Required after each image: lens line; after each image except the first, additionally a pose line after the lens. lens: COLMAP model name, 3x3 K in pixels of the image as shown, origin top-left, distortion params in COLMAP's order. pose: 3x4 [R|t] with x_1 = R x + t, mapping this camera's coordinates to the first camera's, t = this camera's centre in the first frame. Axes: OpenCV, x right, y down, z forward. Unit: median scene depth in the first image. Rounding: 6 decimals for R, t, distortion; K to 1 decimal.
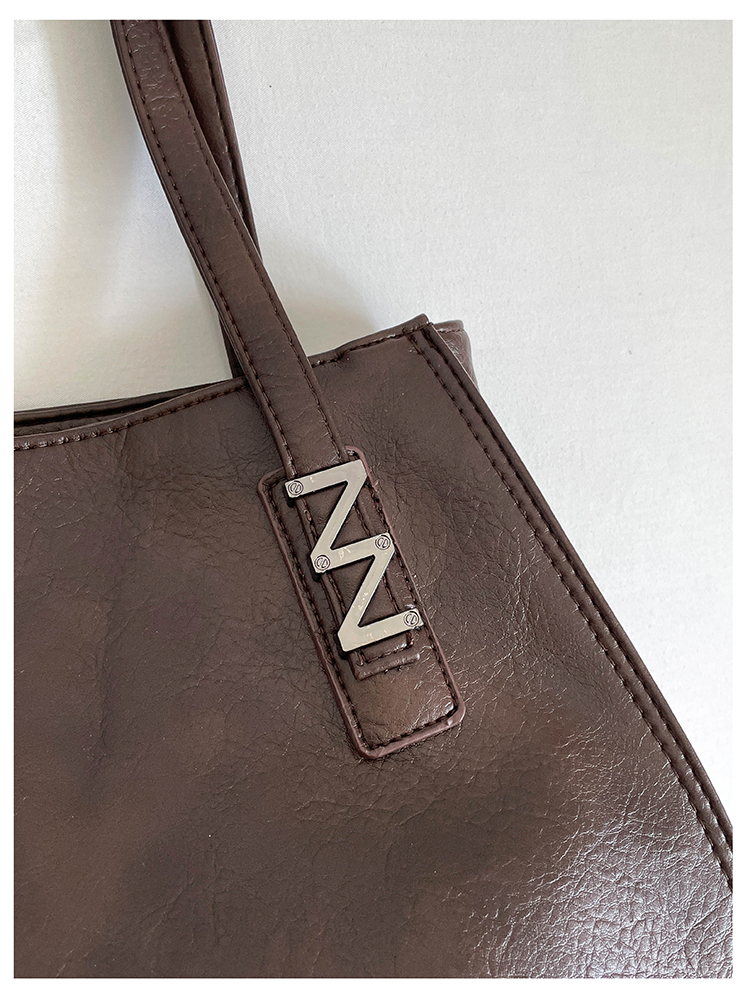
lens RADIAL K [[927.9, 0, 381.5], [0, 927.9, 499.7], [0, 0, 1]] dist [0.027394, 0.000000]
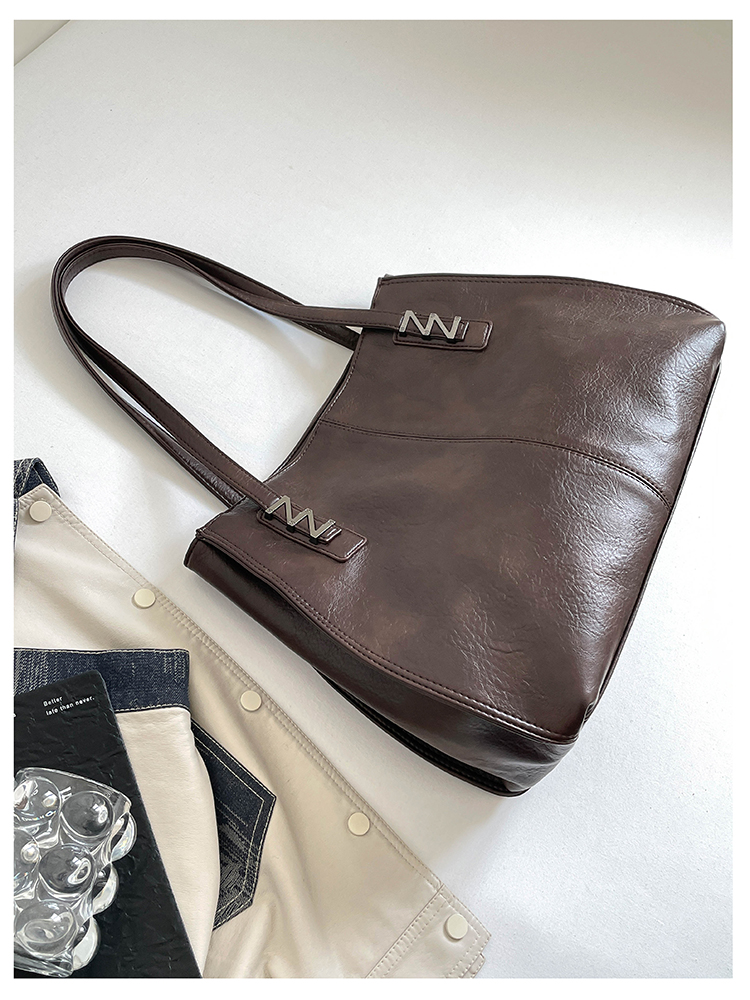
lens RADIAL K [[927.9, 0, 376.9], [0, 927.9, 503.8], [0, 0, 1]] dist [0.027394, 0.000000]
pose [[0.581464, -0.800944, 0.142787, -1.051498], [0.812047, 0.560626, -0.162106, 0.748835], [0.049788, 0.210209, 0.976388, -1.925426]]
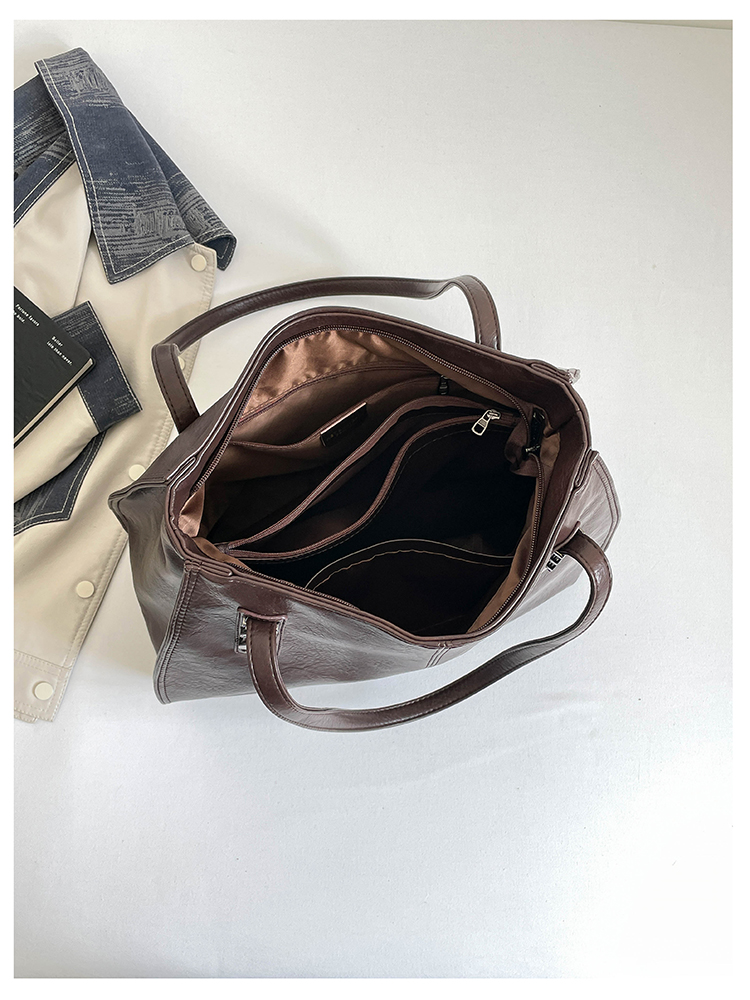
lens RADIAL K [[856.3, 0, 367.4], [0, 856.3, 500.4], [0, 0, 1]] dist [0.026034, -0.035563]
pose [[0.935948, 0.084197, -0.341924, 0.500559], [-0.180078, 0.948867, -0.259274, 1.090899], [0.302610, 0.304240, 0.903252, -1.773613]]
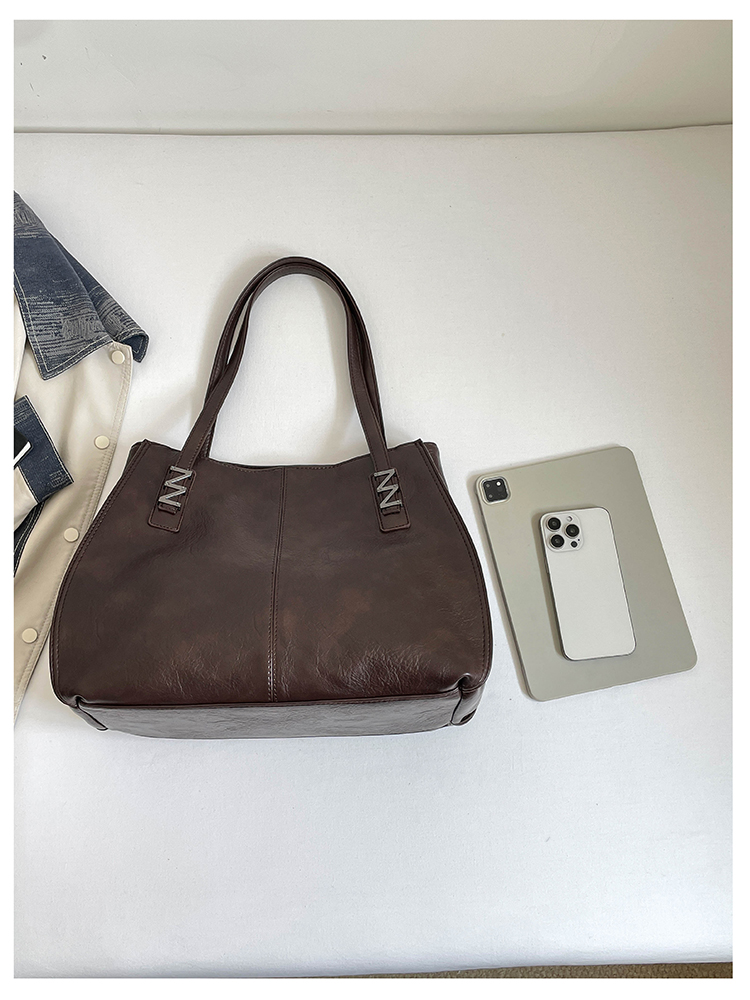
lens RADIAL K [[927.9, 0, 371.8], [0, 927.9, 506.8], [0, 0, 1]] dist [0.027394, 0.000000]
pose [[0.936423, -0.012801, -0.350639, 1.243806], [-0.117210, 0.930514, -0.346995, 1.456047], [0.330716, 0.366033, 0.869855, -2.328601]]
